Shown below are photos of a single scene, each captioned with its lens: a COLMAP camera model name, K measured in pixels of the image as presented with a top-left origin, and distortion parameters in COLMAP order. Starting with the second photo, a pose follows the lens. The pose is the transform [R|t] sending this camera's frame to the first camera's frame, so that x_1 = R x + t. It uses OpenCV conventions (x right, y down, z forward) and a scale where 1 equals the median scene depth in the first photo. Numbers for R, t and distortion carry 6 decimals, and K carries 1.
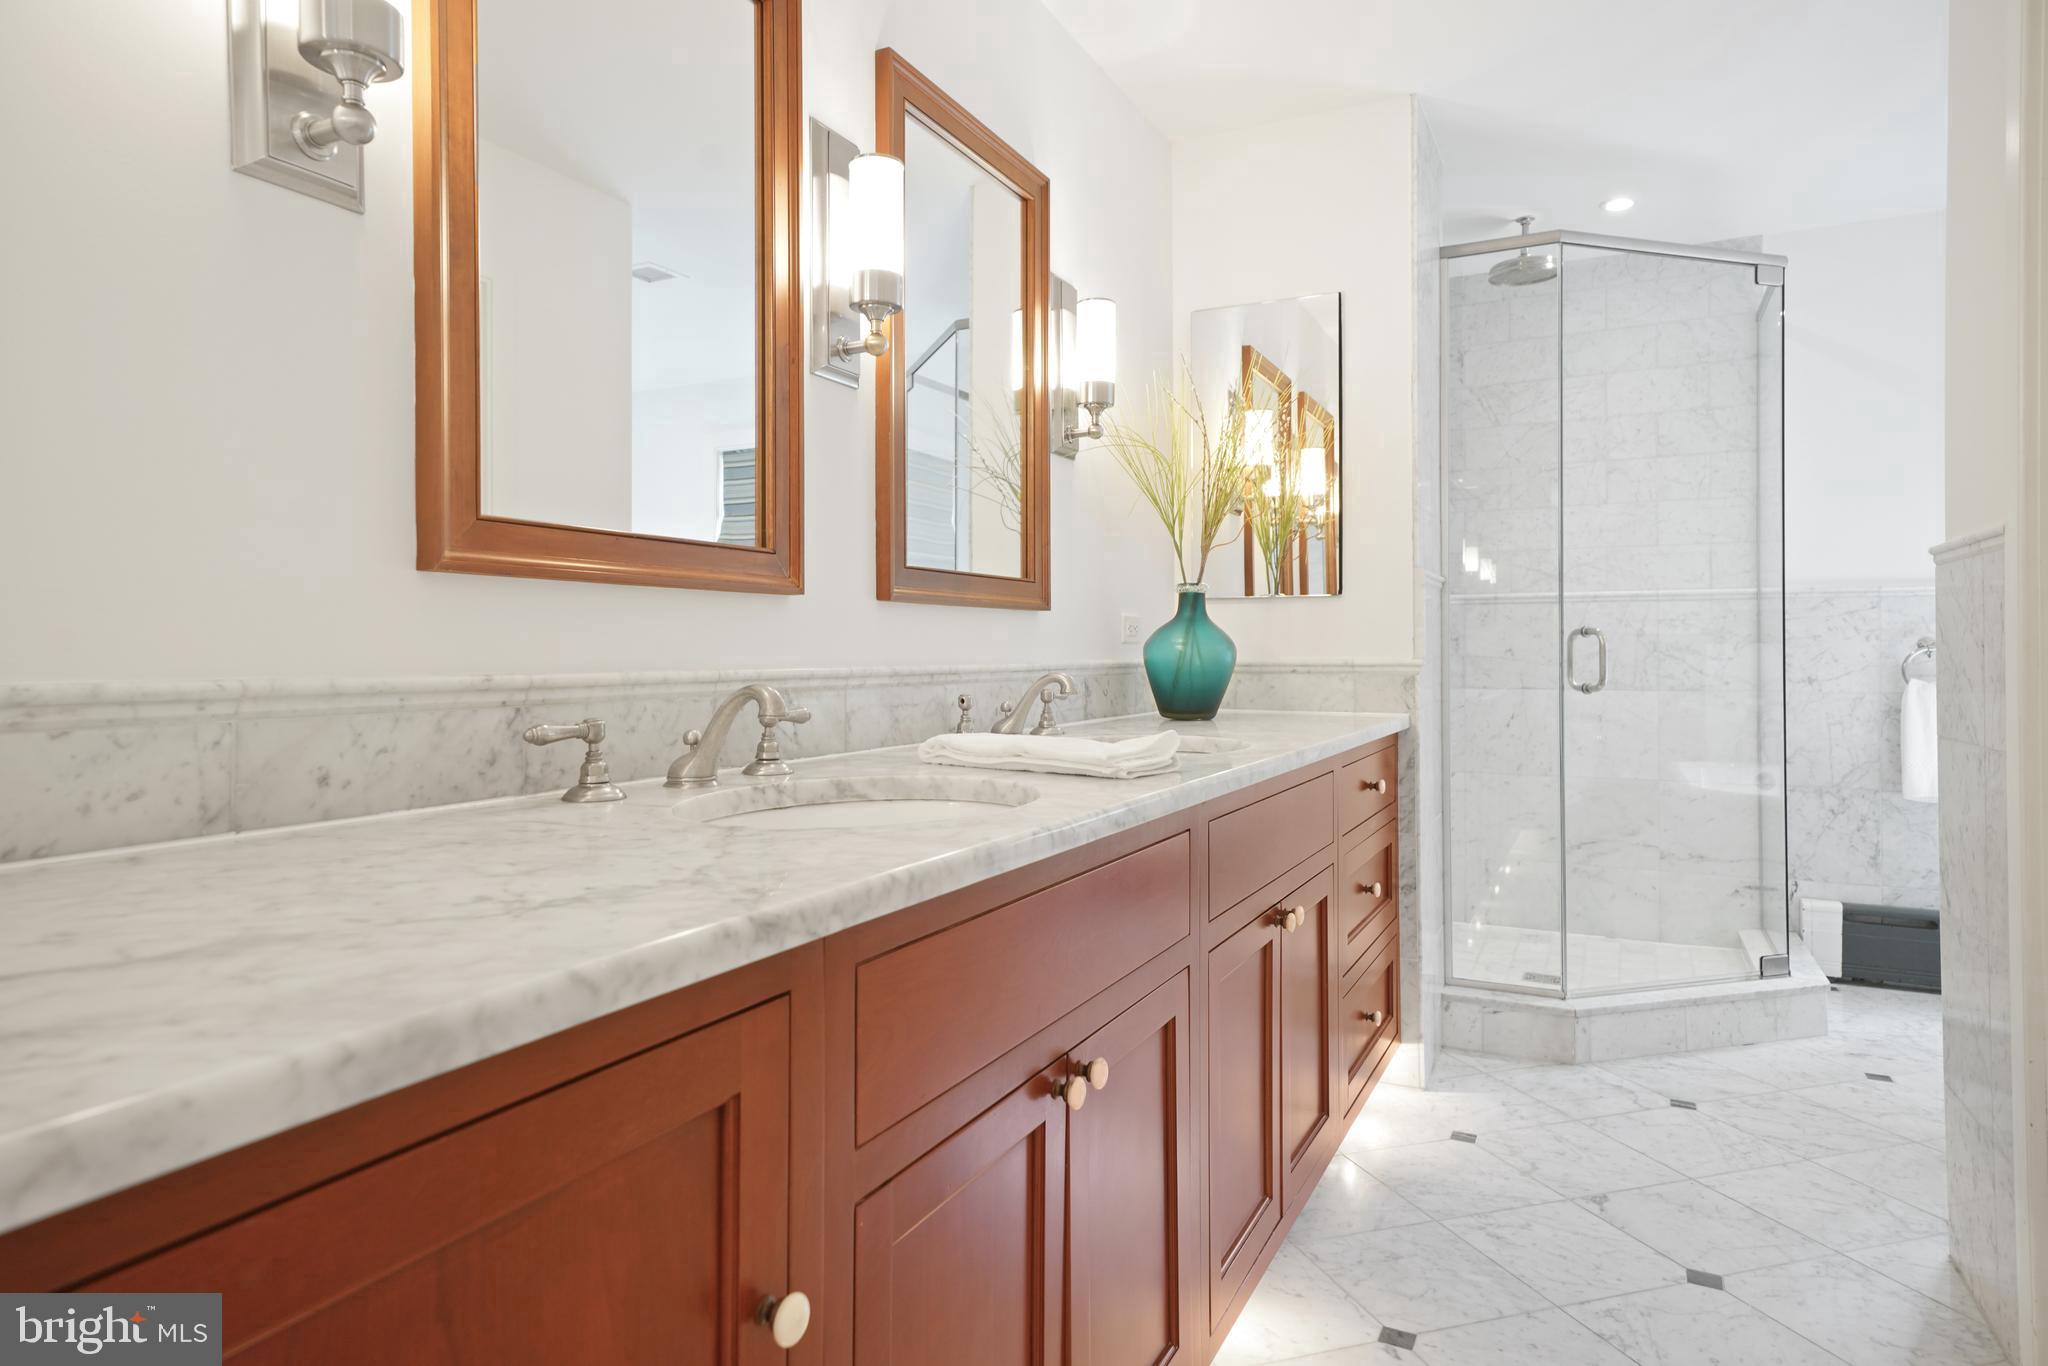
lens RADIAL K [[1196.9, 0, 1022.9], [0, 1196.9, 666.3], [0, 0, 1]] dist [0.007589, 0.000679]
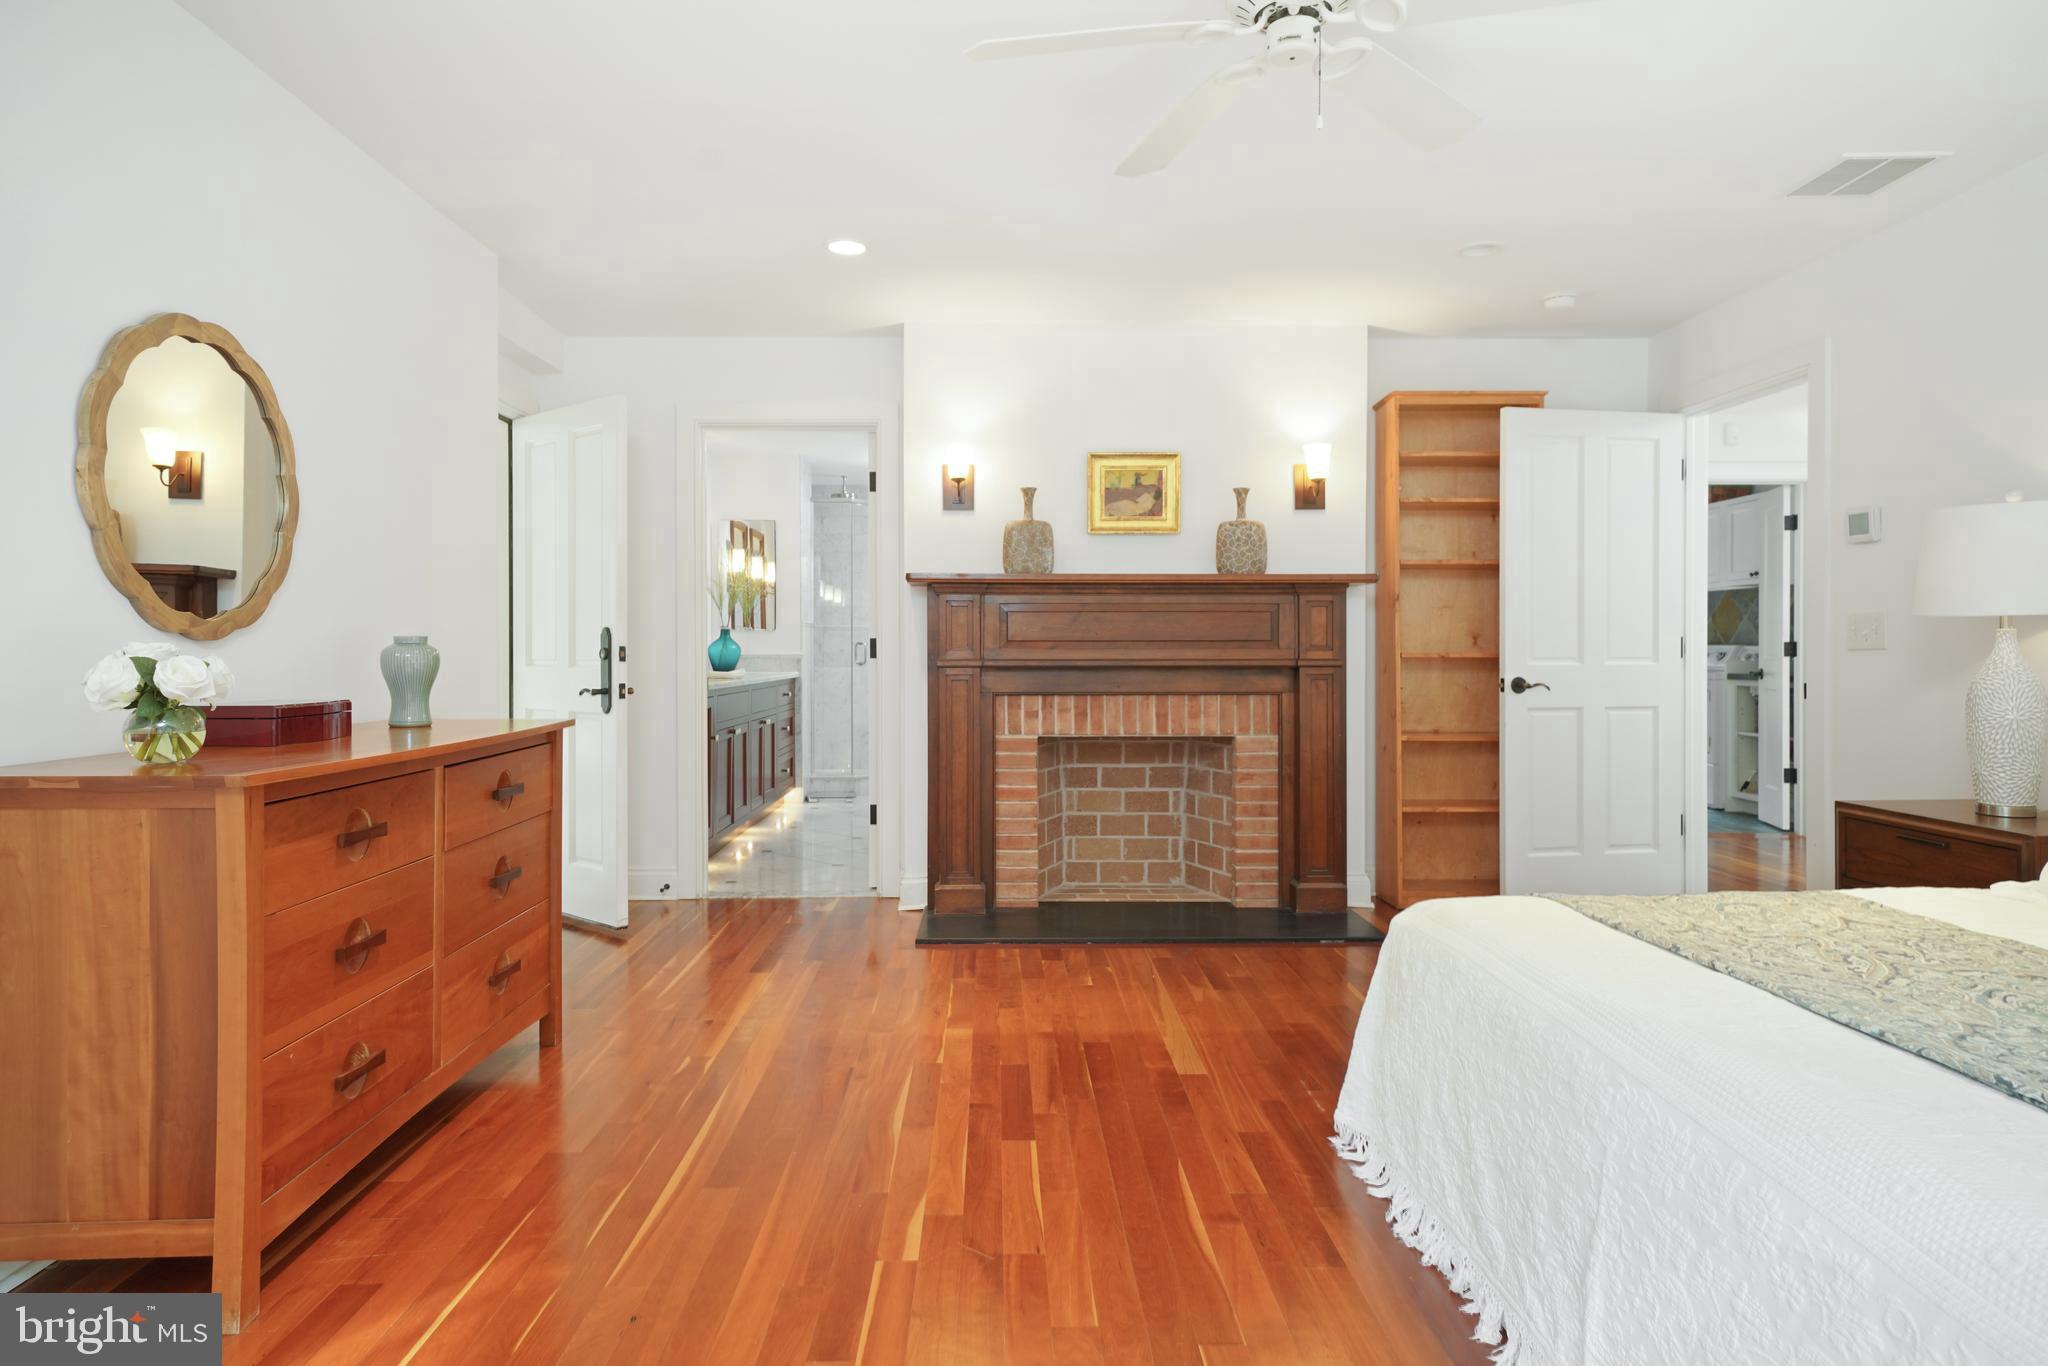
lens RADIAL K [[1196.9, 0, 1023.1], [0, 1196.9, 665.9], [0, 0, 1]] dist [0.007589, 0.000679]
pose [[0.880860, 0.002812, 0.473369, -0.582082], [-0.002775, 0.999996, -0.000776, 0.025717], [-0.473370, -0.000630, 0.880864, -1.846865]]
